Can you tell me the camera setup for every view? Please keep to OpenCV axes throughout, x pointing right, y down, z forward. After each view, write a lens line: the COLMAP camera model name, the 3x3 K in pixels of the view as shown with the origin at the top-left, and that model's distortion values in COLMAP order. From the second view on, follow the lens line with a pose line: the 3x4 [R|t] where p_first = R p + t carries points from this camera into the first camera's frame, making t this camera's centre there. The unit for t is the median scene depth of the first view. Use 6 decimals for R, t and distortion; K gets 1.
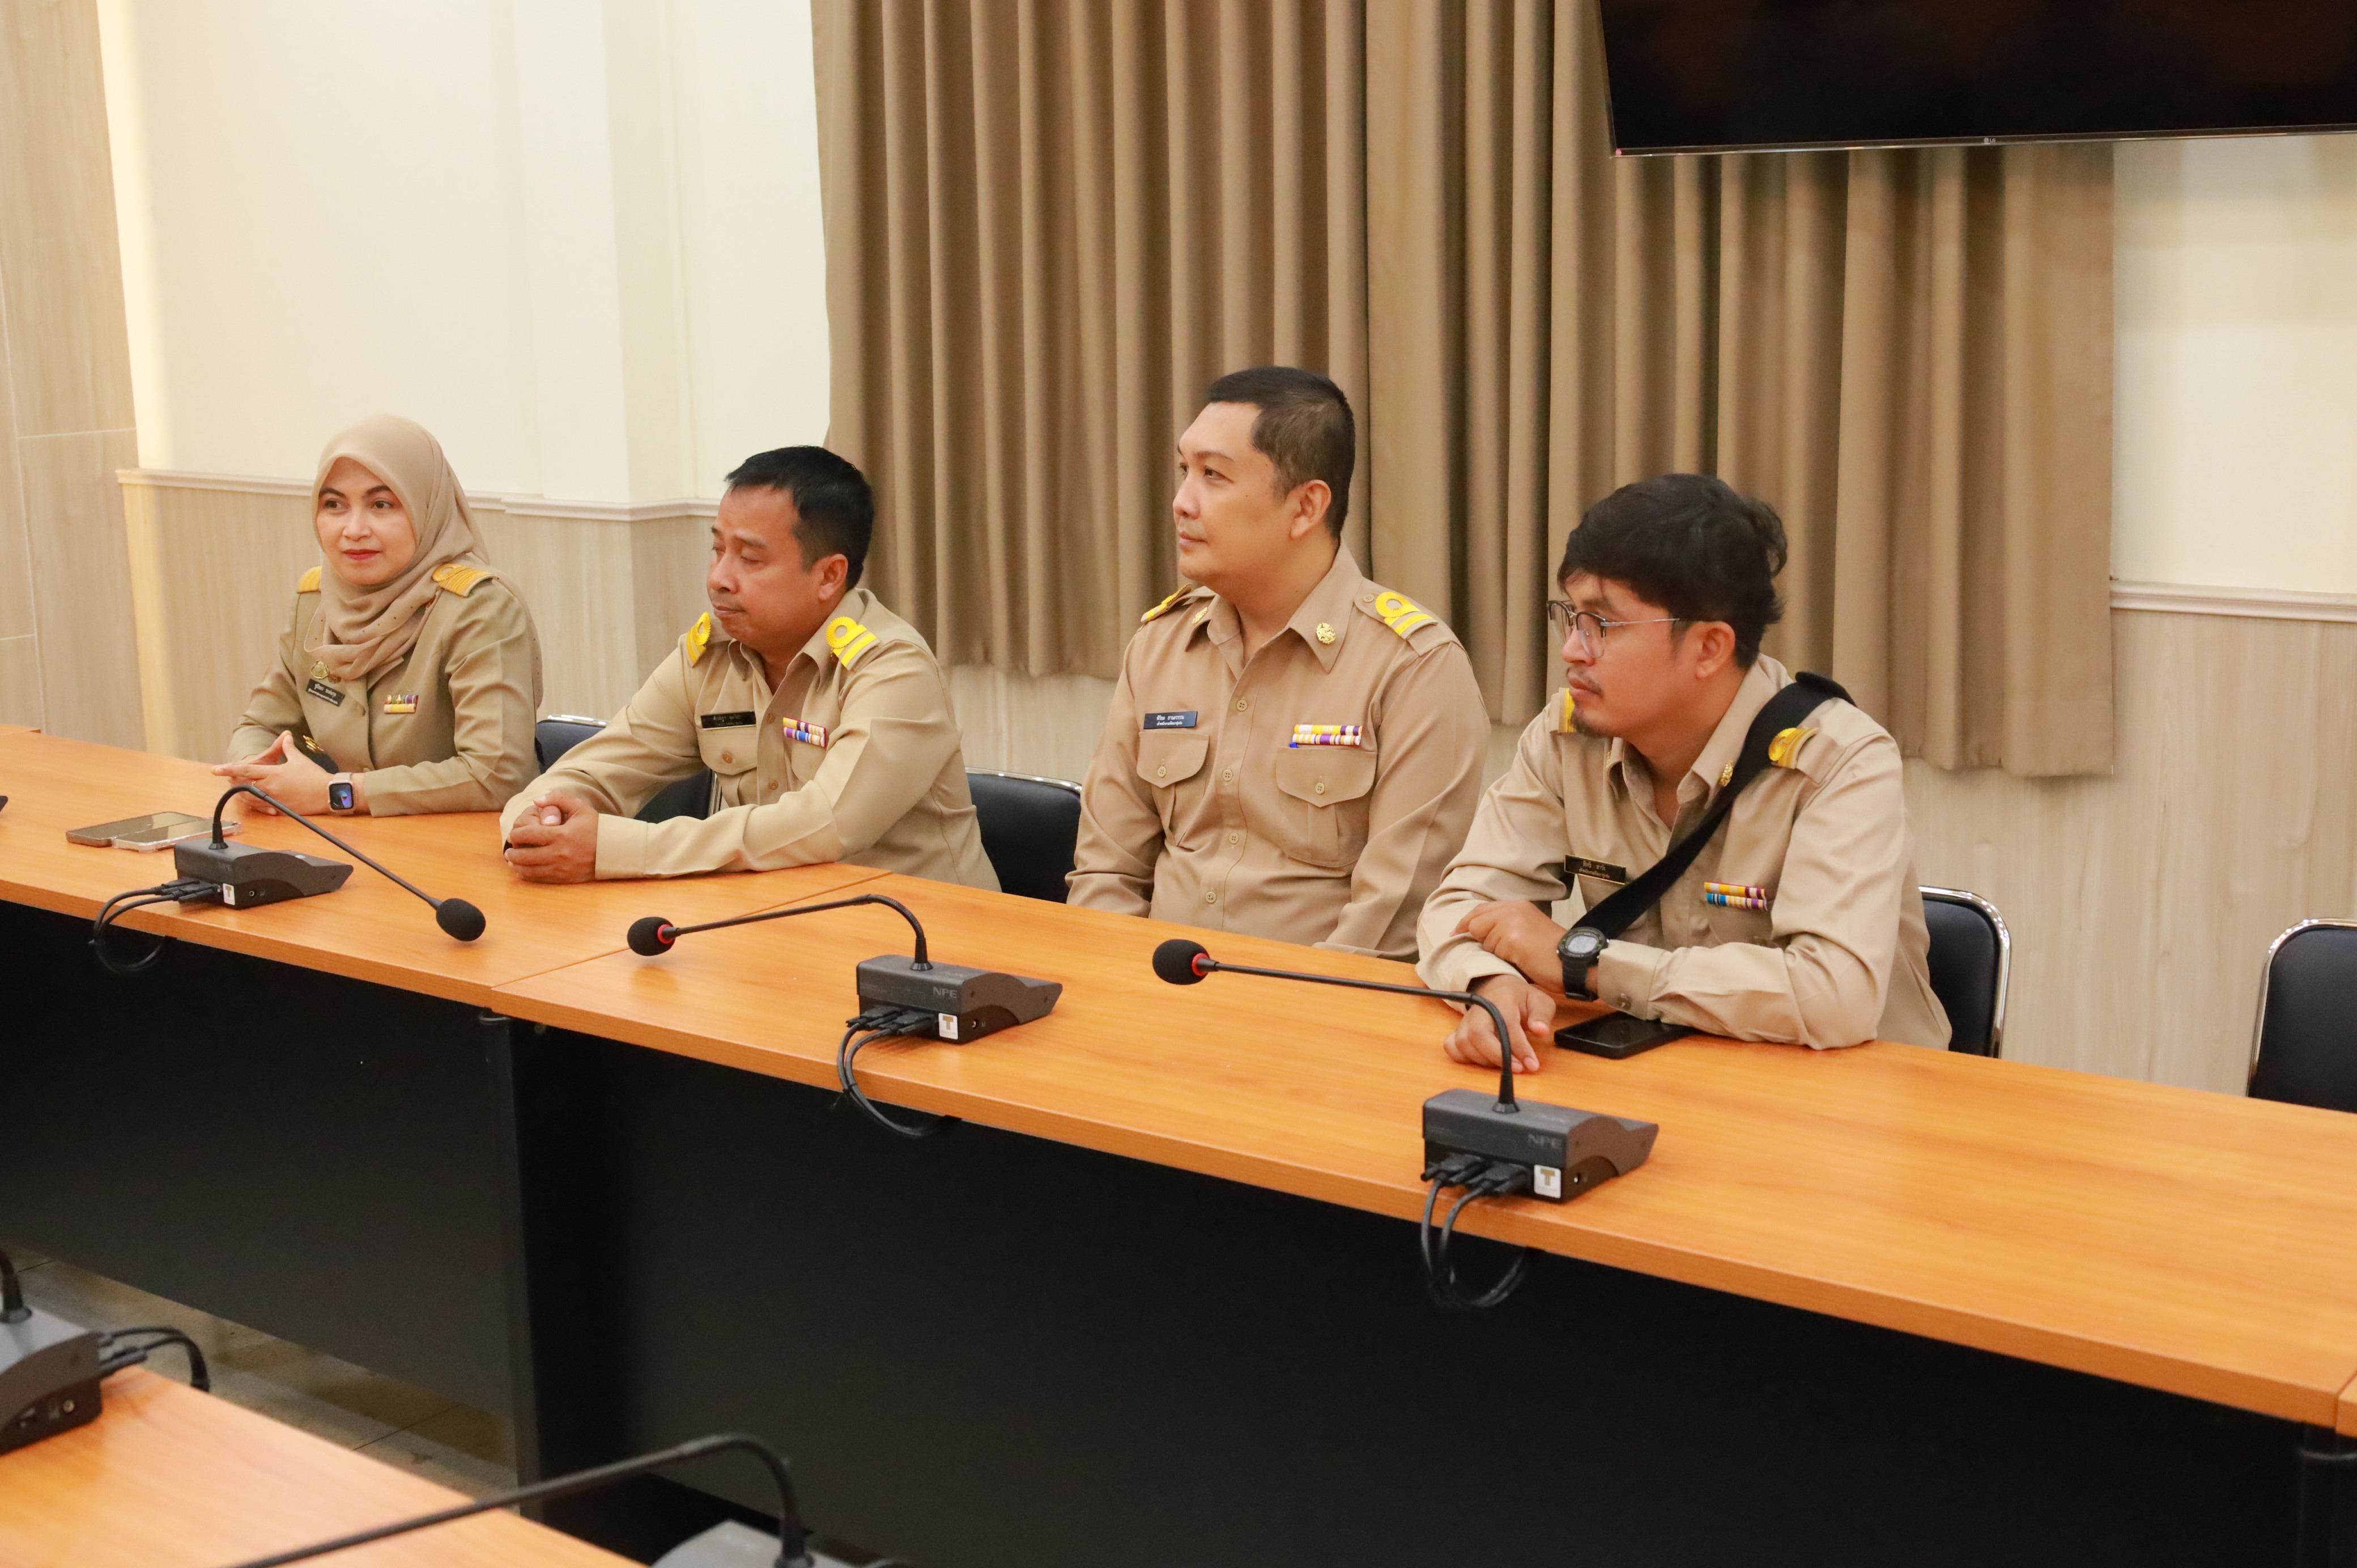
lens RADIAL K [[2804.0, 0, 1178.5], [0, 2804.0, 784.0], [0, 0, 1]] dist [0.002439, 0.023988]
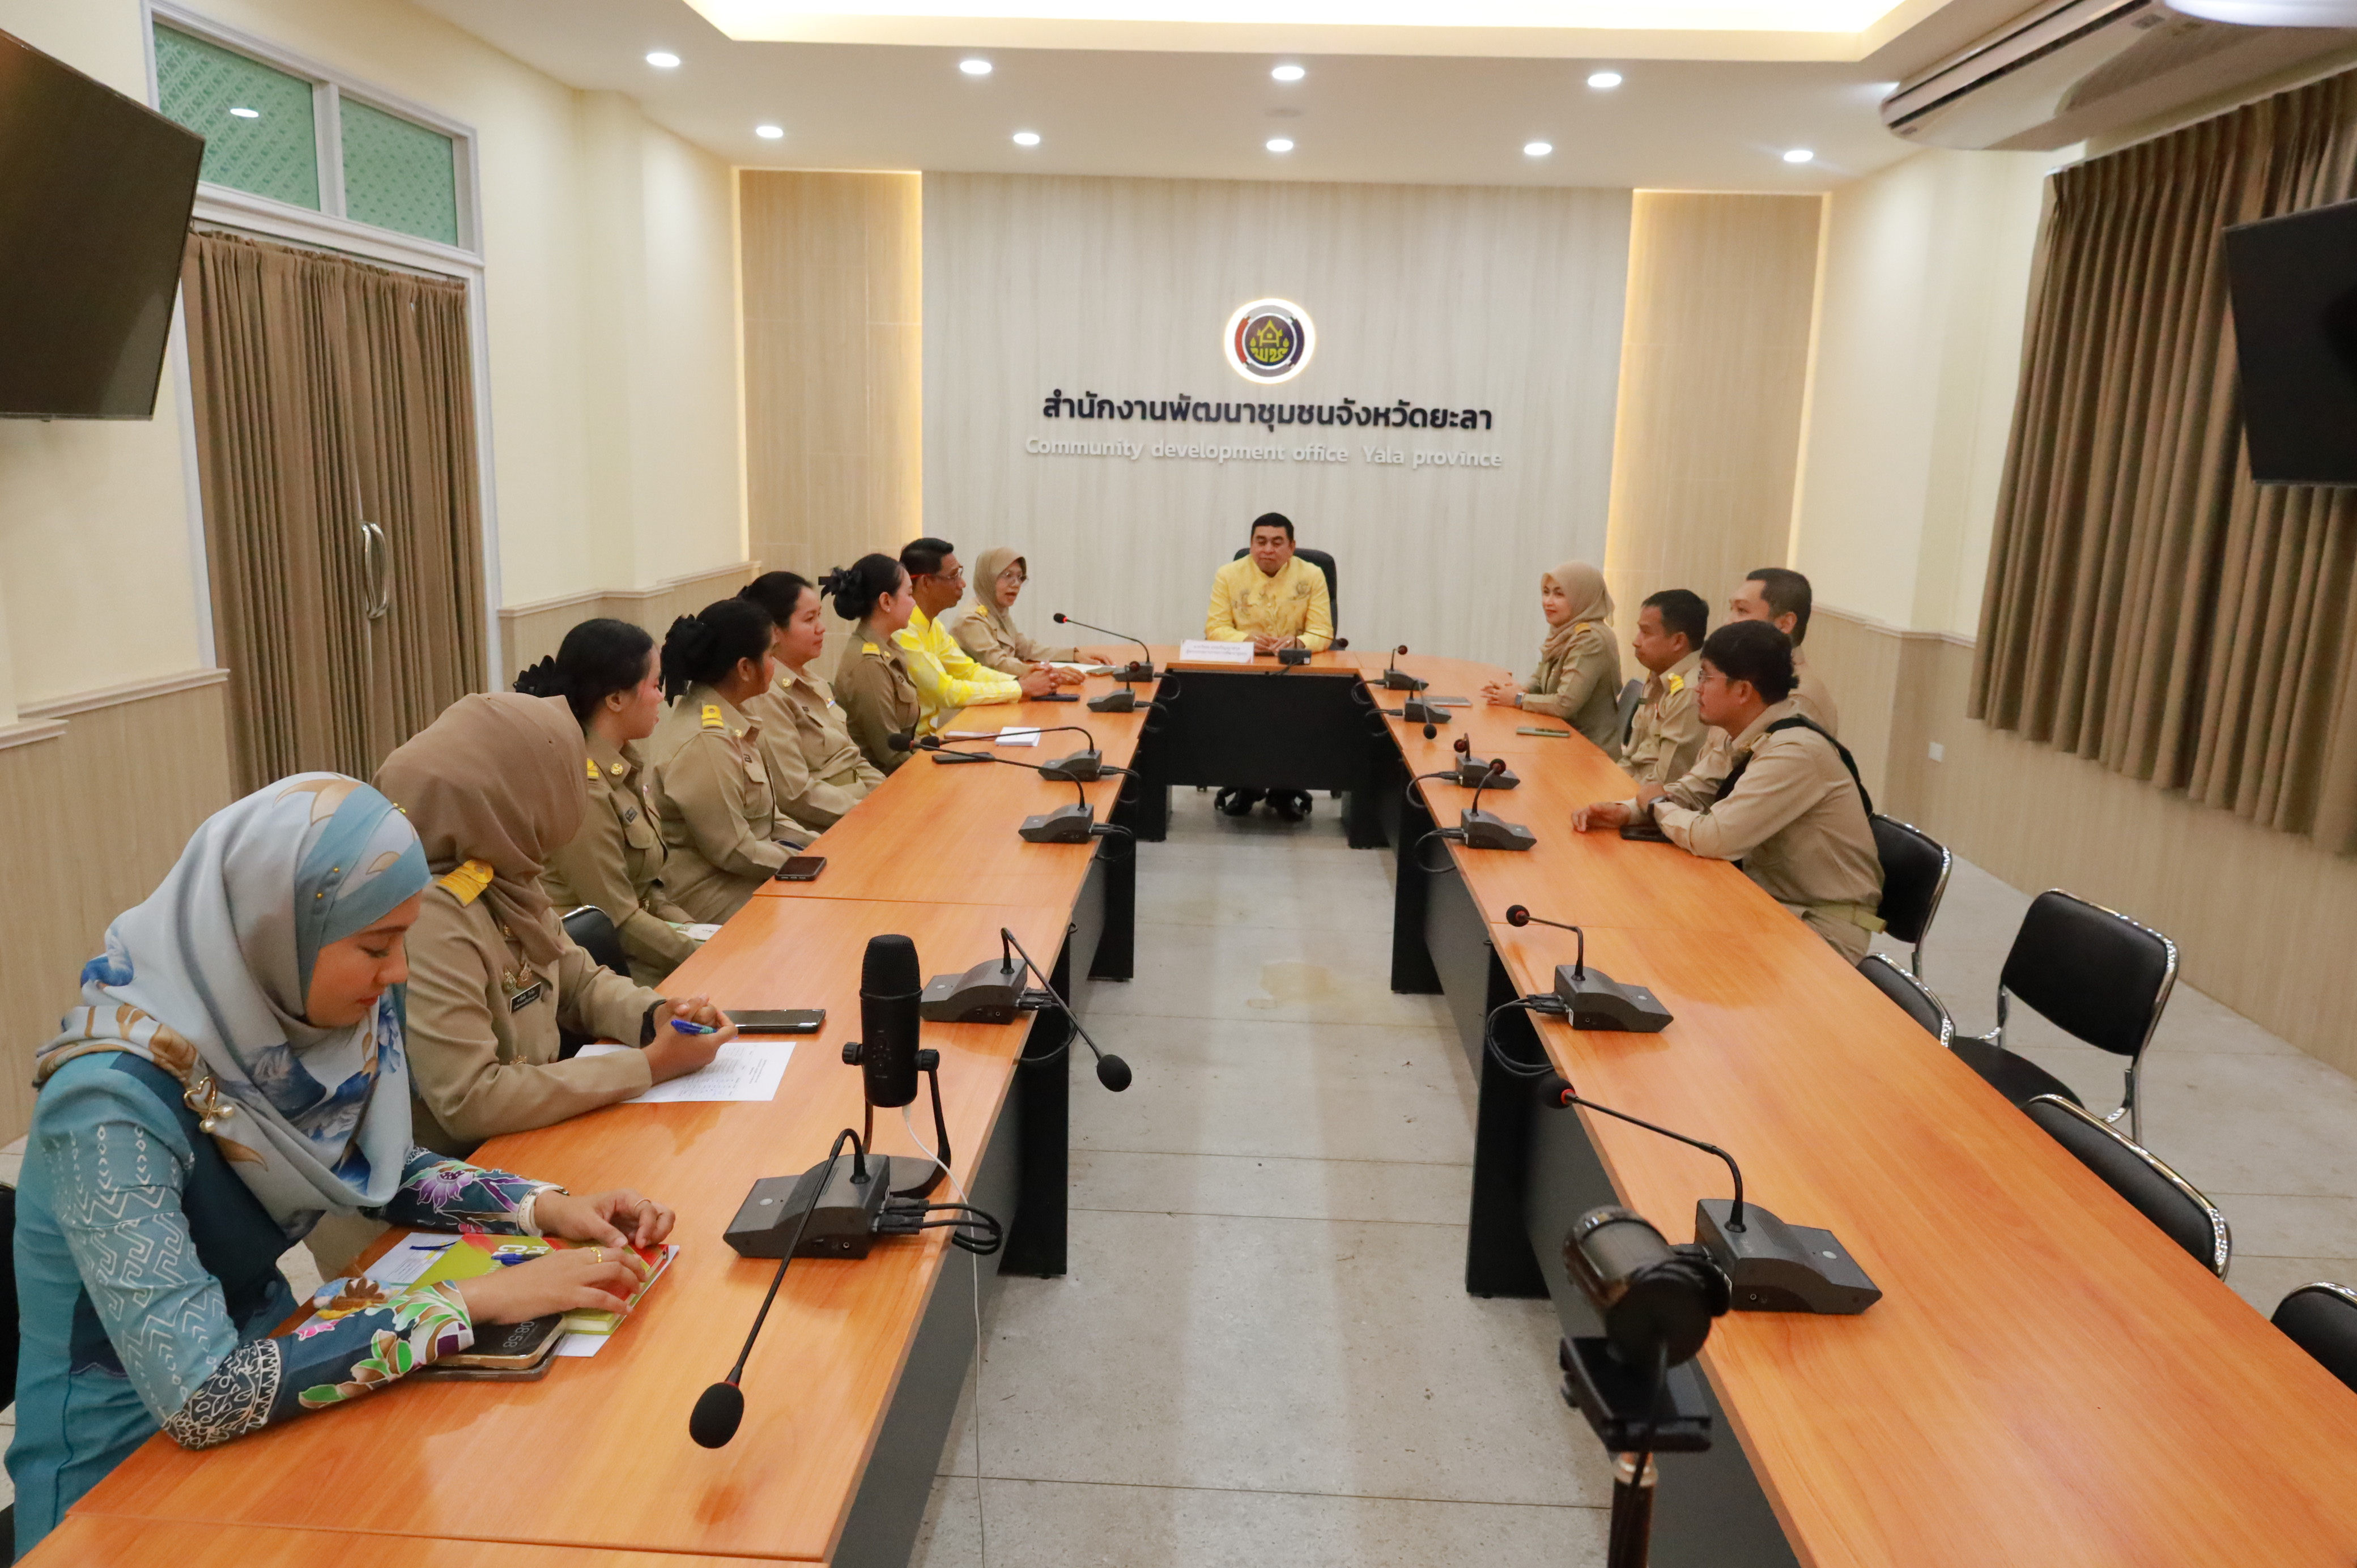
lens RADIAL K [[1618.9, 0, 1178.5], [0, 1618.9, 784.0], [0, 0, 1]] dist [0.019832, -0.000370]
pose [[0.566573, 0.202903, -0.798639, 0.786386], [-0.202560, 0.973764, 0.103695, -0.014877], [0.798727, 0.103021, 0.592809, -0.141370]]
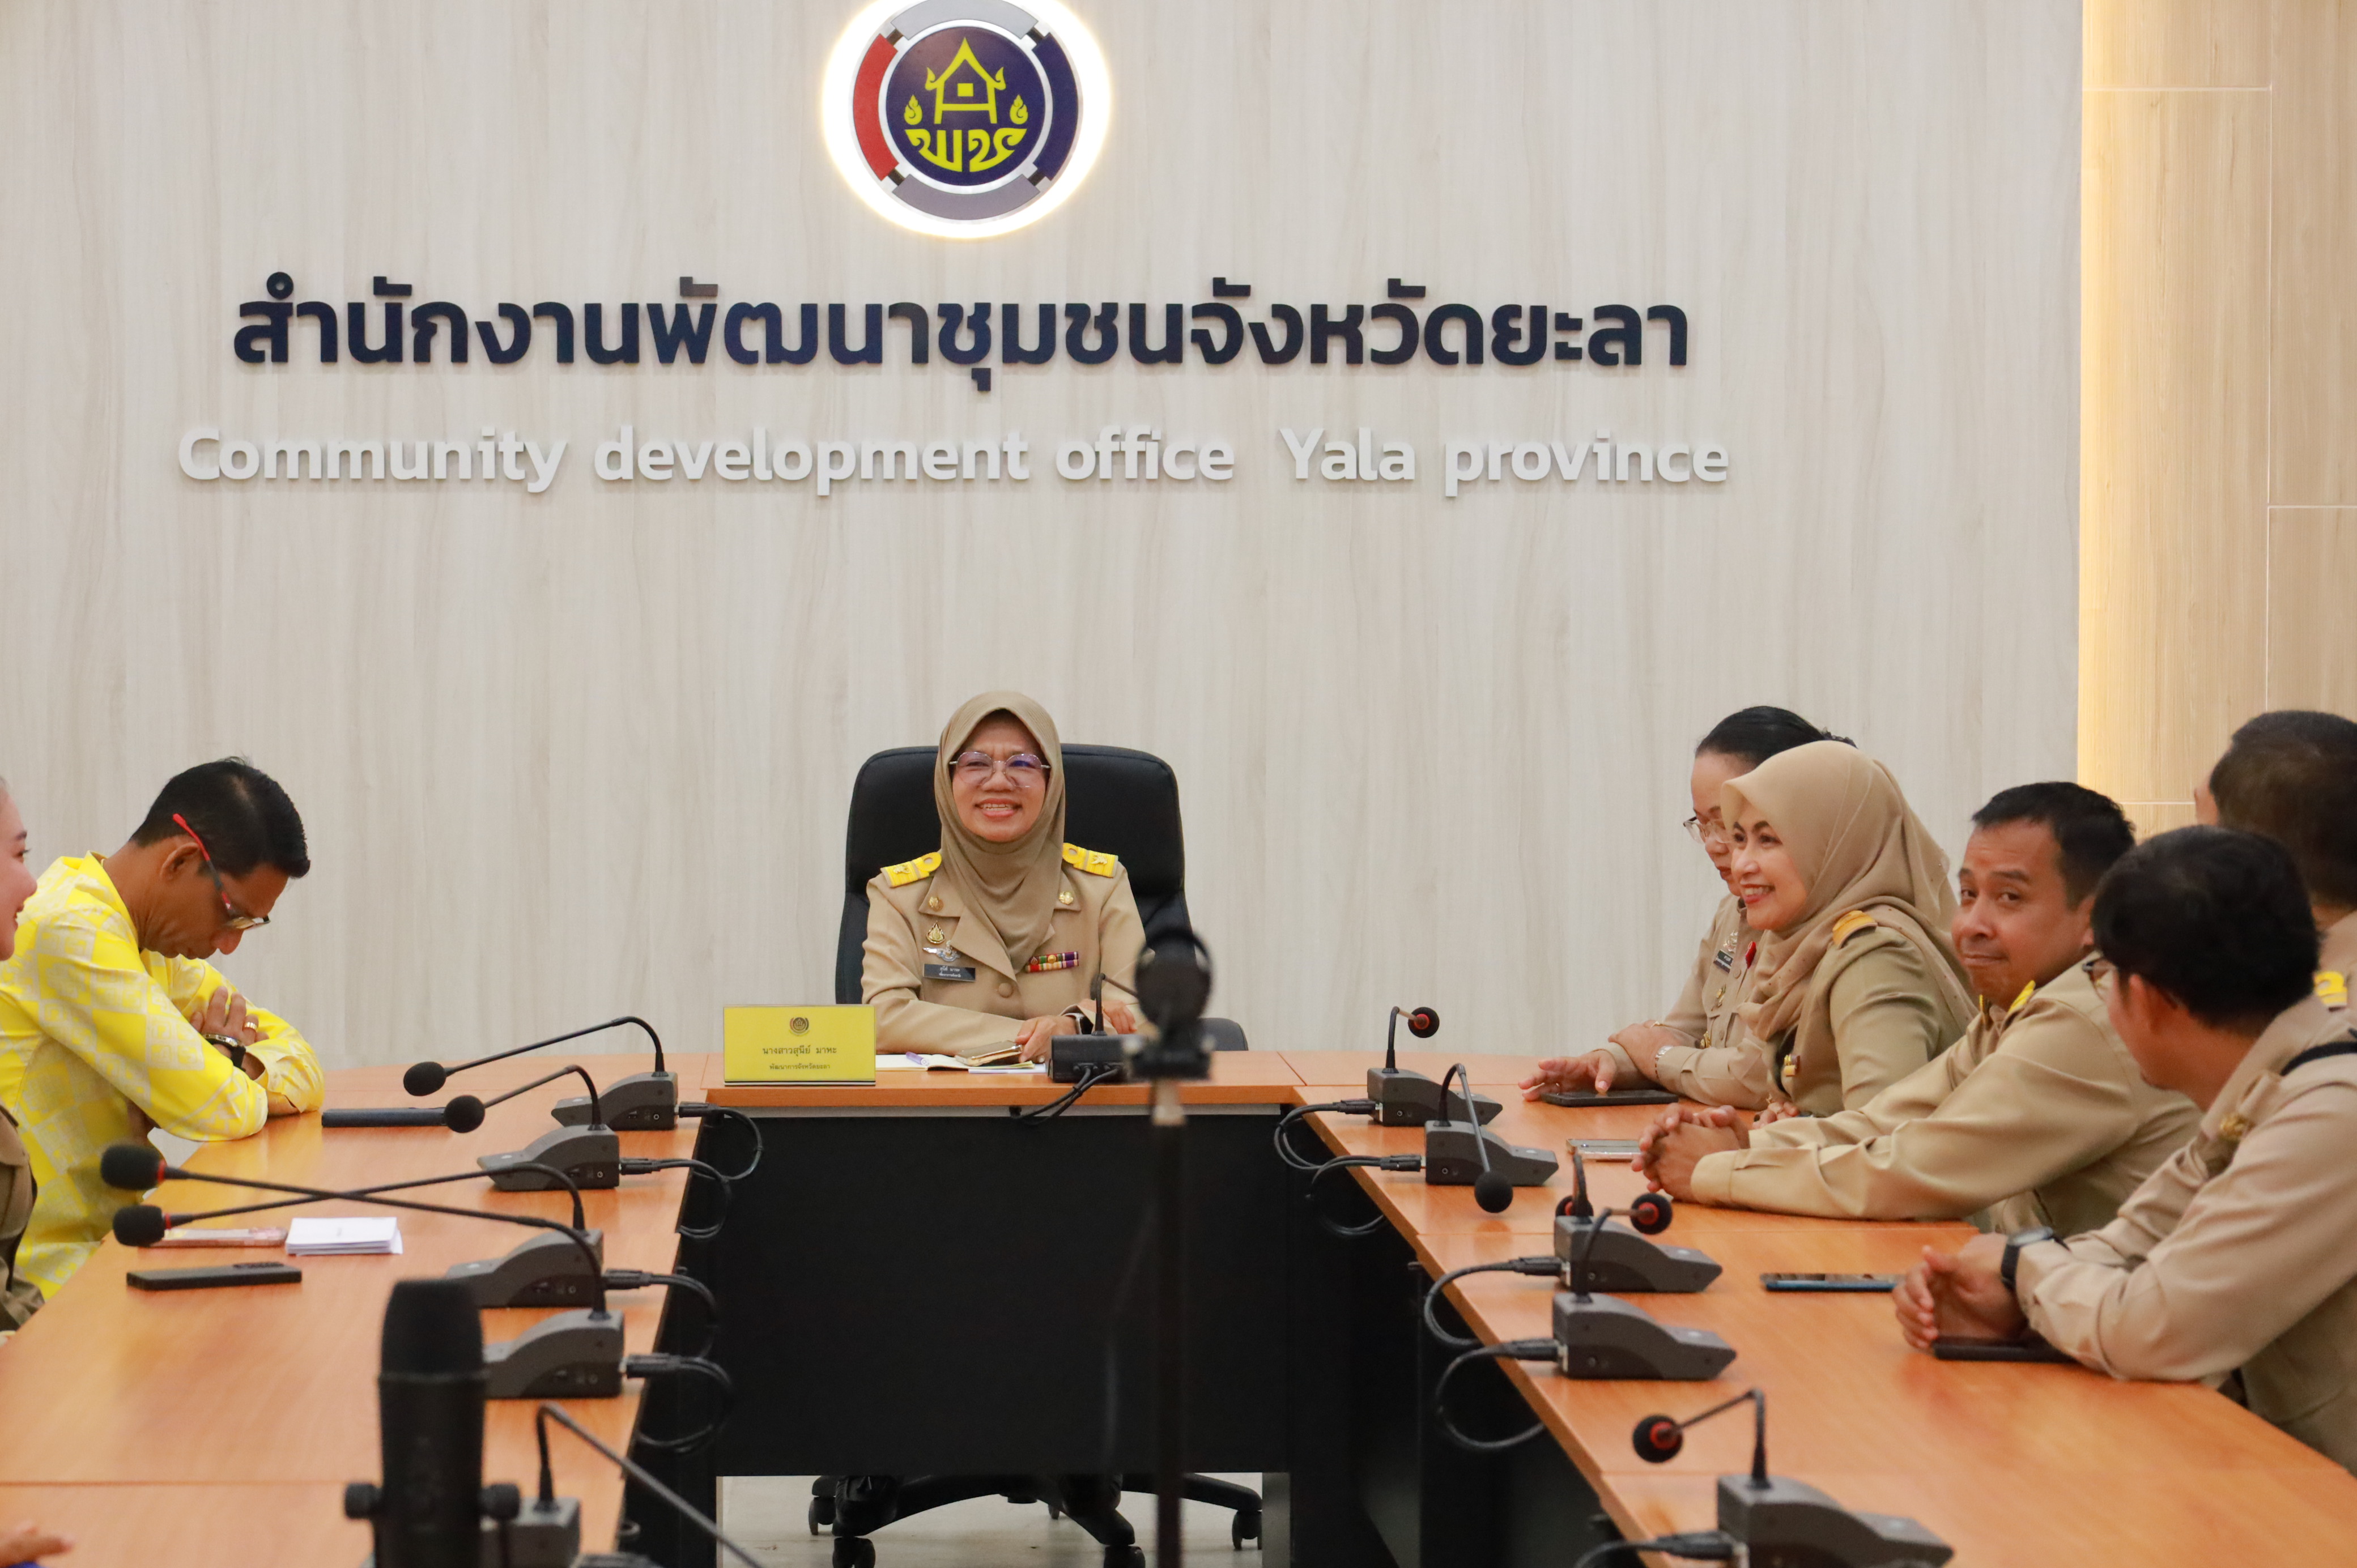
lens RADIAL K [[6922.2, 0, 1178.5], [0, 6922.2, 784.0], [0, 0, 1]] dist [-0.033623, 0.161885]
pose [[0.640726, 0.054093, -0.765862, 1.348441], [-0.166262, 0.983621, -0.069623, 0.083469], [0.749551, 0.171943, 0.639225, -0.601264]]
